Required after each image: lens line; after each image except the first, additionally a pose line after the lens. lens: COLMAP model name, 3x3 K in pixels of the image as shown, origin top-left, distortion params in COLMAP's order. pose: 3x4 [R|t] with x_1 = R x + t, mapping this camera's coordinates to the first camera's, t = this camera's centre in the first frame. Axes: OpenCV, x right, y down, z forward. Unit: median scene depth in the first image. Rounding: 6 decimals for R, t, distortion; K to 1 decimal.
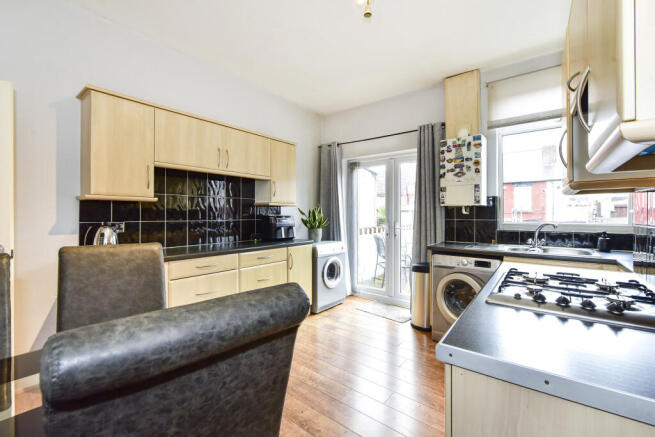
lens RADIAL K [[272.0, 0, 328.4], [0, 272.0, 214.9], [0, 0, 1]] dist [-0.004323, -0.000118]
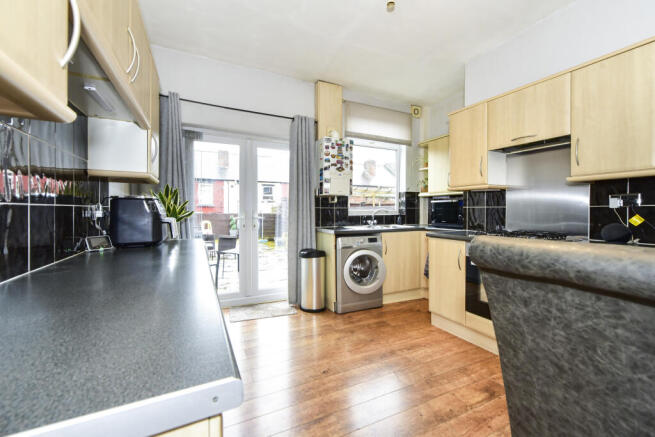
lens RADIAL K [[272.0, 0, 326.5], [0, 272.0, 214.2], [0, 0, 1]] dist [-0.004323, -0.000118]
pose [[0.425847, -0.016253, 0.904649, -0.609563], [0.000775, 0.999845, 0.017599, 0.025936], [-0.904795, -0.006793, 0.425794, 0.534300]]
